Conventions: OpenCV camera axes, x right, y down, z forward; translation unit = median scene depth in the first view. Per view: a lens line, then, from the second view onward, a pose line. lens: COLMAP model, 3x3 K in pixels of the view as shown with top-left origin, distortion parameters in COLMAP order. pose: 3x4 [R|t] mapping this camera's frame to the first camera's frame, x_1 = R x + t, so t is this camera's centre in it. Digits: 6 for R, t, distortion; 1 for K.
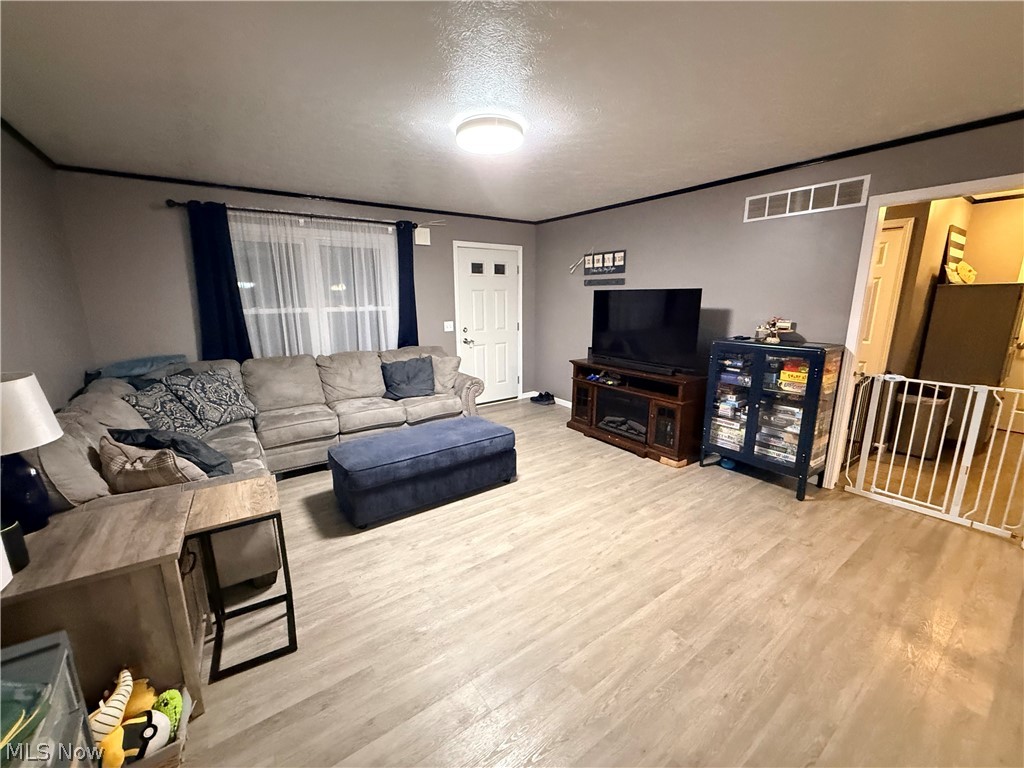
lens RADIAL K [[408.3, 0, 512.1], [0, 408.3, 380.1], [0, 0, 1]] dist [-0.000028, -0.000029]
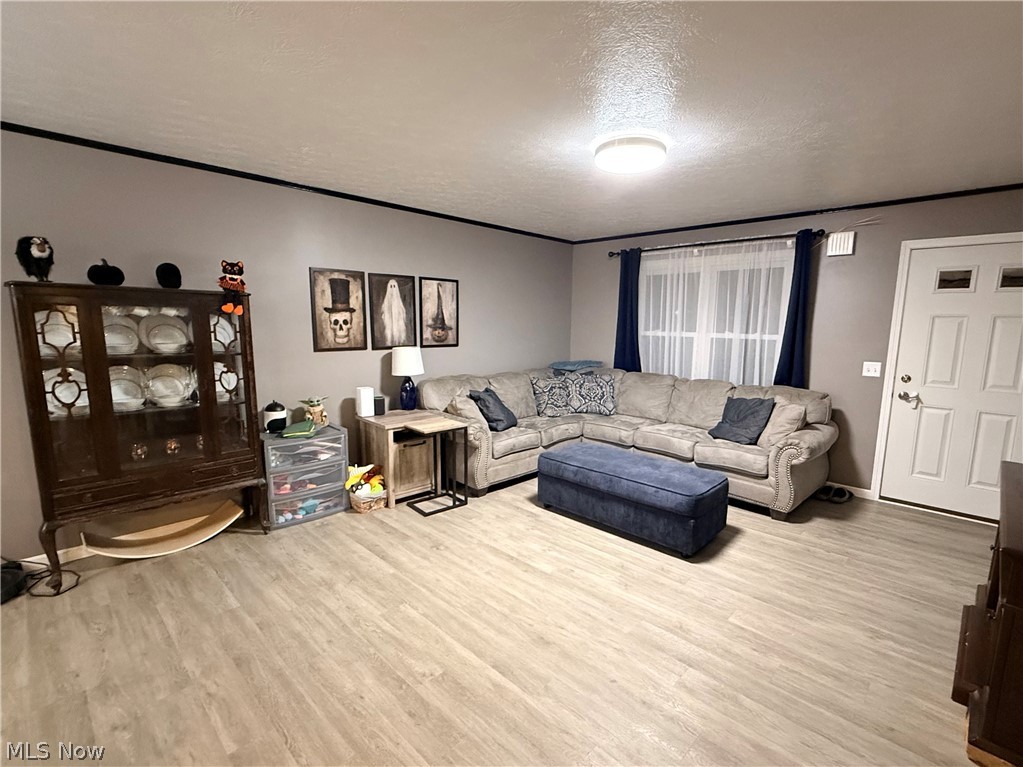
lens RADIAL K [[458.3, 0, 511.5], [0, 458.3, 380.7], [0, 0, 1]] dist [0.002595, 0.000097]
pose [[0.201030, 0.137975, -0.969820, 0.675837], [-0.215267, 0.972052, 0.093671, -0.083514], [0.955640, 0.189940, 0.225113, 0.395554]]
